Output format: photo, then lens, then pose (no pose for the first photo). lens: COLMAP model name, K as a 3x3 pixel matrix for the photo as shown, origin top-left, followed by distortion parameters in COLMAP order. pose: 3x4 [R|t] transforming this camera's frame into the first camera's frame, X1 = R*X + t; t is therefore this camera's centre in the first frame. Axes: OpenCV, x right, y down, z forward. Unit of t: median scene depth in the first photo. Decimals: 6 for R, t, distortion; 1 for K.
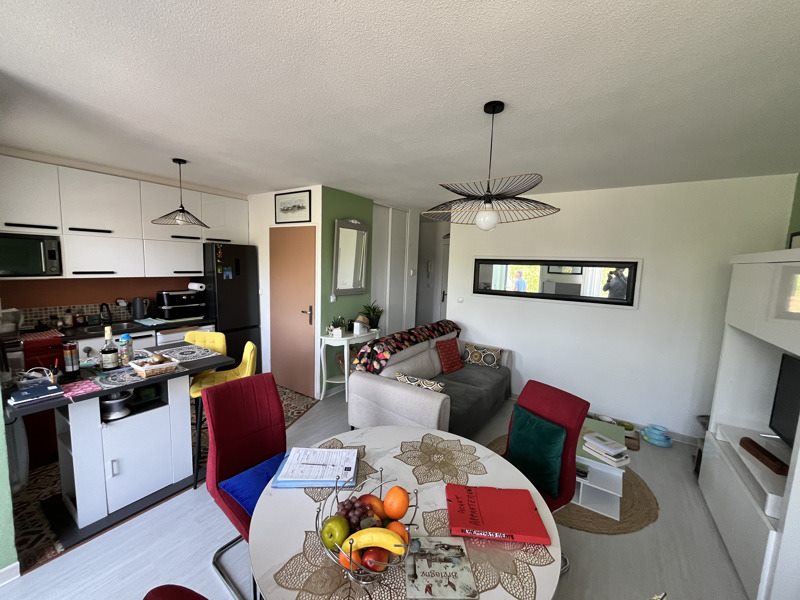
lens RADIAL K [[321.0, 0, 399.1], [0, 321.0, 298.5], [0, 0, 1]] dist [-0.005446, -0.000272]
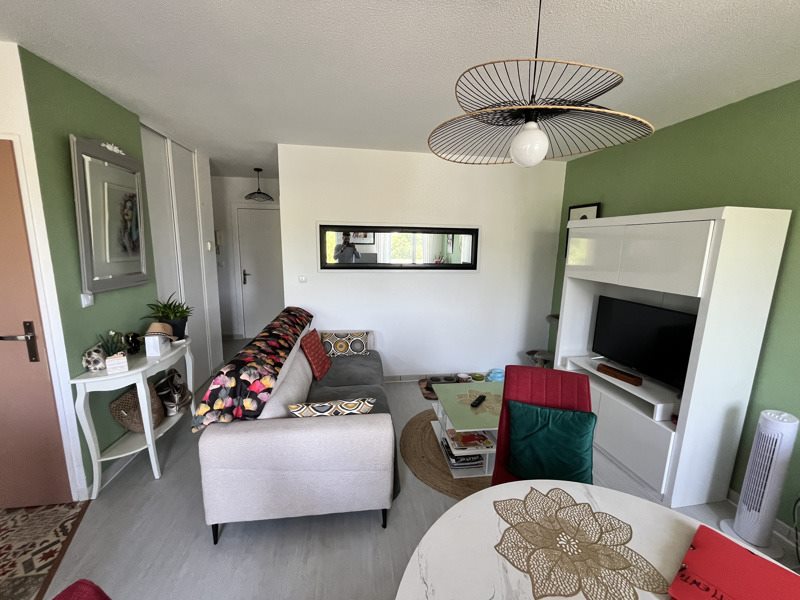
lens RADIAL K [[321.0, 0, 399.1], [0, 321.0, 298.5], [0, 0, 1]] dist [-0.005446, -0.000272]
pose [[0.743218, -0.132671, 0.655764, -0.177789], [0.080816, 0.990767, 0.108853, -0.017041], [-0.664151, -0.027906, 0.747078, 0.315790]]
